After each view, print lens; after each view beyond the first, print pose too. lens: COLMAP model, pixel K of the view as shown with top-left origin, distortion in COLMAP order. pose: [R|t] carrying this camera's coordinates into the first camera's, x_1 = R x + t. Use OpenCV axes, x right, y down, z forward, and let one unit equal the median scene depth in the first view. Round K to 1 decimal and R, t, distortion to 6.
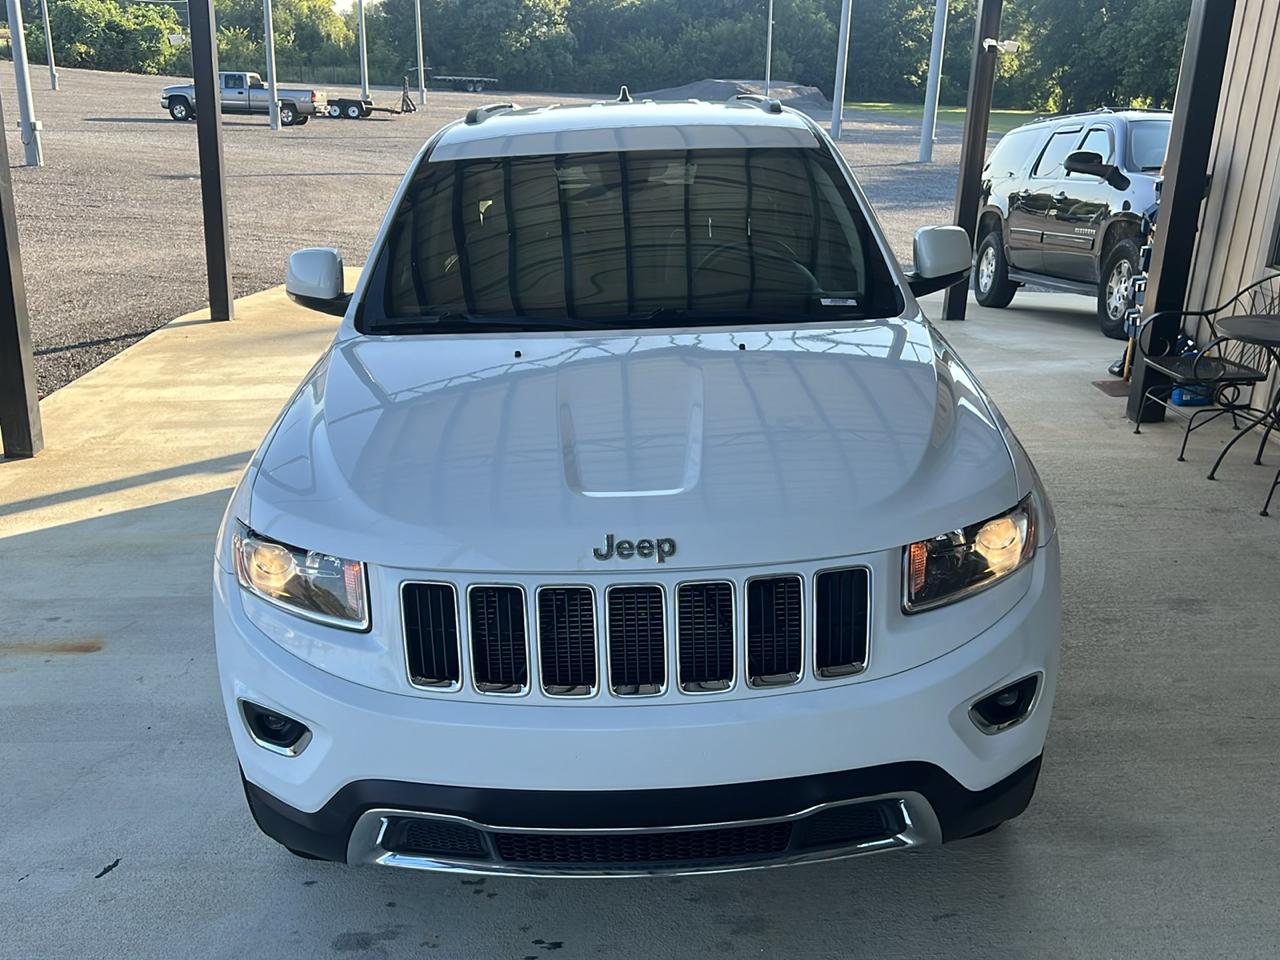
lens RADIAL K [[1227.2, 0, 637.5], [0, 1227.2, 479.5], [0, 0, 1]] dist [0.034925, -0.027908]
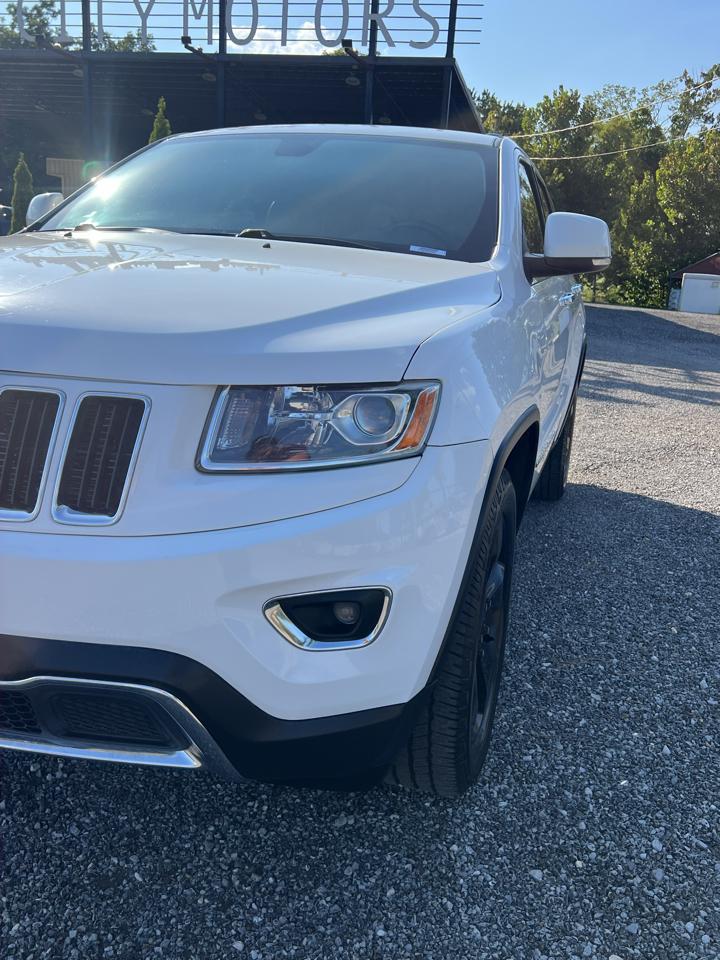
lens RADIAL K [[834.0, 0, 364.6], [0, 834.0, 482.8], [0, 0, 1]] dist [0.005301, 0.006782]
pose [[0.948874, 0.158668, -0.272879, 0.452628], [-0.178490, 0.982708, -0.049253, 0.119251], [0.260346, 0.095441, 0.960787, 0.479990]]
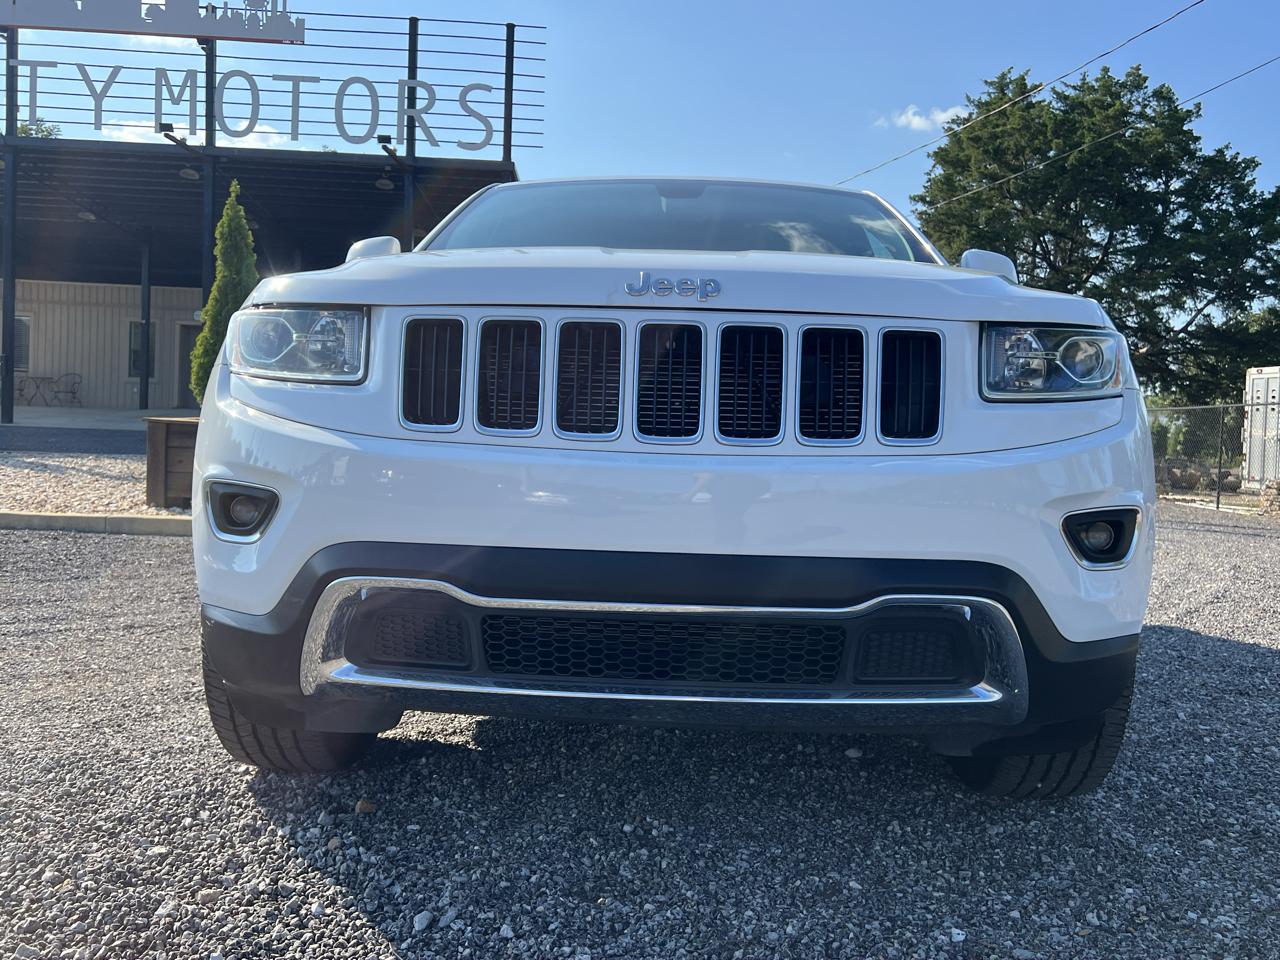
lens RADIAL K [[1112.0, 0, 646.2], [0, 1112.0, 476.0], [0, 0, 1]] dist [0.005301, 0.006782]
pose [[0.997564, 0.060670, -0.034437, 0.012676], [-0.067959, 0.956634, -0.283255, 0.380185], [0.015758, 0.284906, 0.958426, 0.253807]]
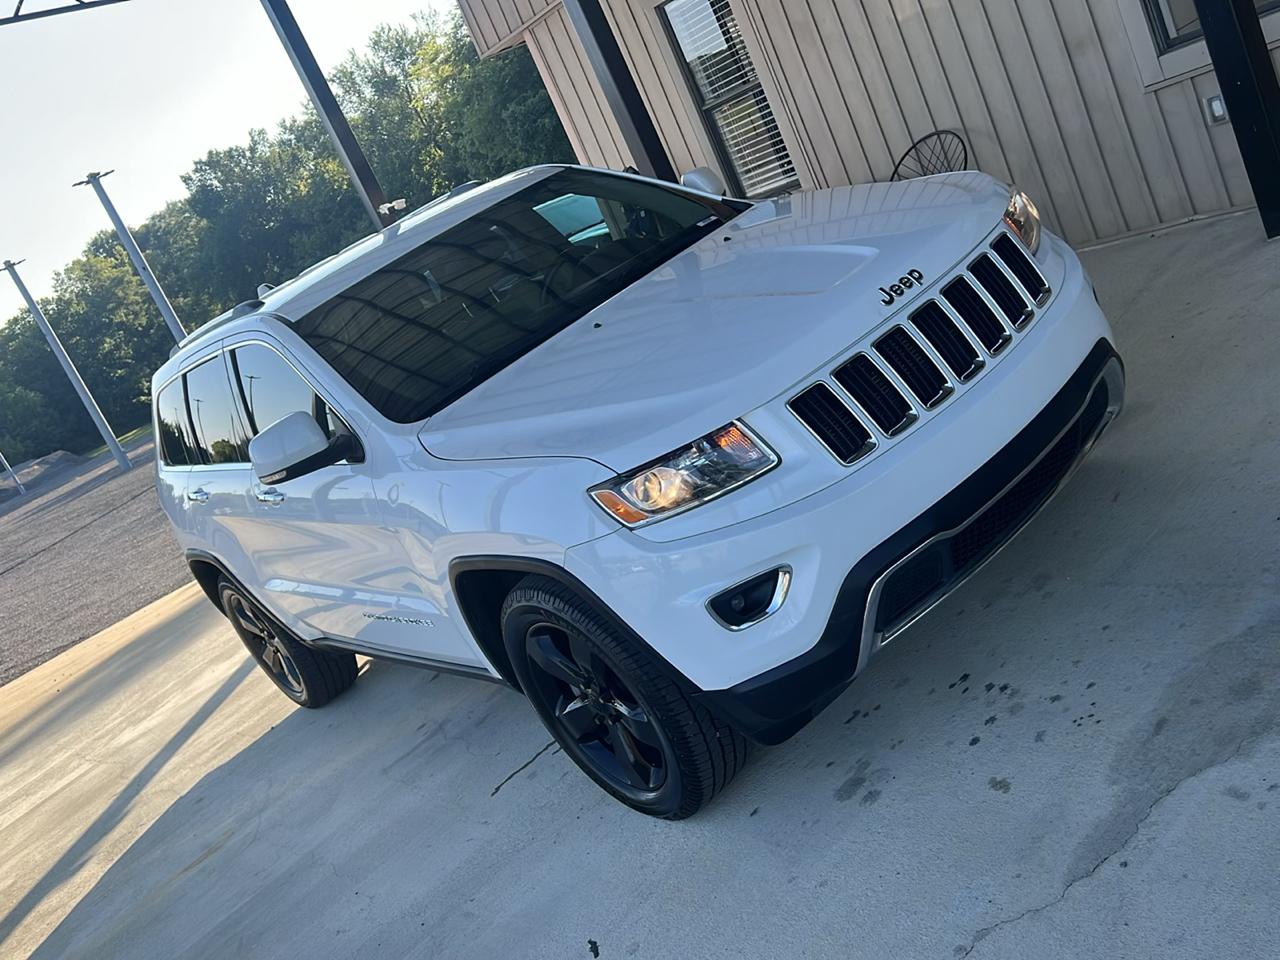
lens RADIAL K [[1227.2, 0, 637.5], [0, 1227.2, 479.5], [0, 0, 1]] dist [0.034925, -0.027908]
pose [[0.711050, -0.503376, 0.490938, -0.853955], [0.593984, 0.803658, -0.036278, 0.094260], [-0.376285, 0.317405, 0.870439, 0.043833]]
